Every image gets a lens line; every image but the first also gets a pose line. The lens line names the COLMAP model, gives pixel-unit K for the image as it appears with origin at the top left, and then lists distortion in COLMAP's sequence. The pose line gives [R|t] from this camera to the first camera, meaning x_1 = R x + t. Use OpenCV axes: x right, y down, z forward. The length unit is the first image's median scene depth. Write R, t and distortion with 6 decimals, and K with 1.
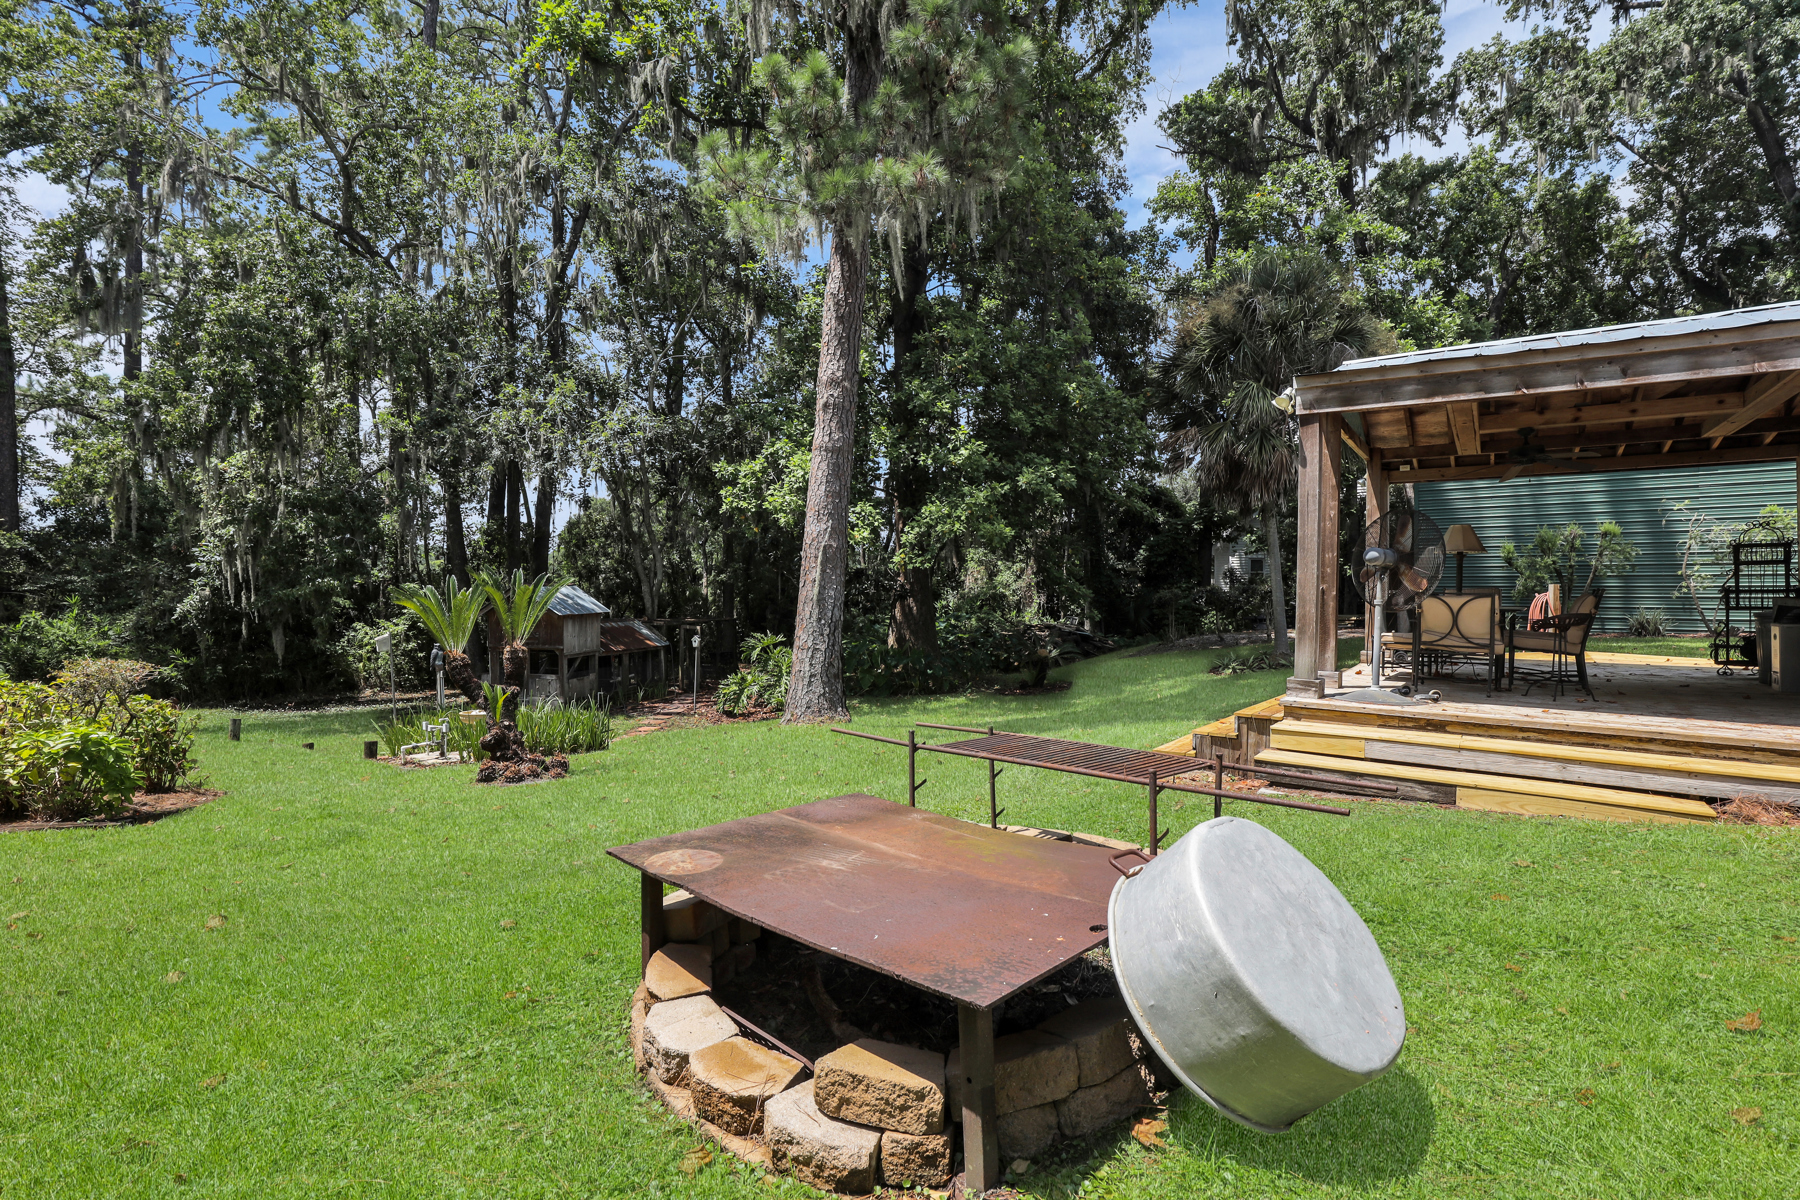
lens RADIAL K [[816.8, 0, 909.0], [0, 816.8, 598.1], [0, 0, 1]] dist [-0.001185, 0.000190]
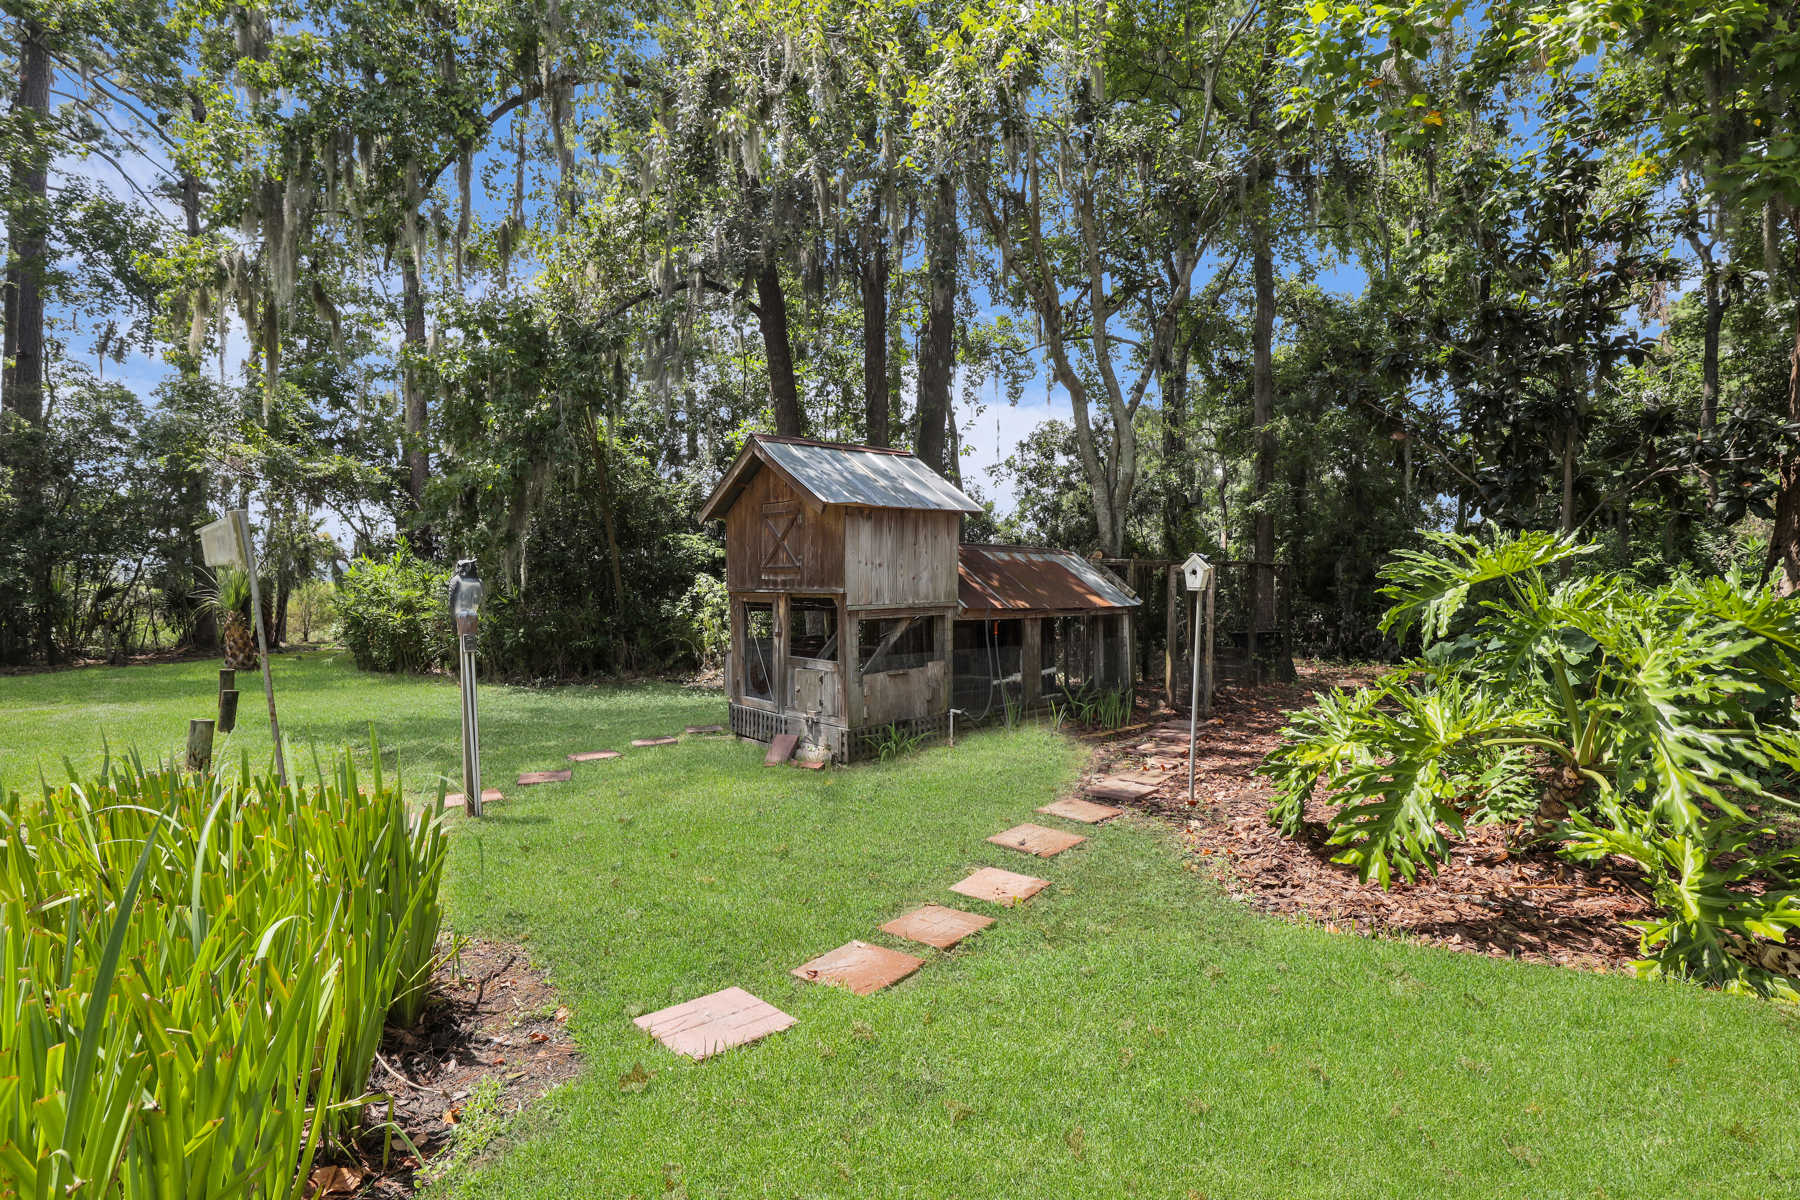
lens RADIAL K [[816.8, 0, 905.8], [0, 816.8, 594.9], [0, 0, 1]] dist [-0.001185, 0.000190]
pose [[0.811691, -0.000818, -0.584086, -0.168883], [-0.000437, 0.999998, -0.002009, 0.061573], [0.584087, 0.001886, 0.811689, 0.682189]]
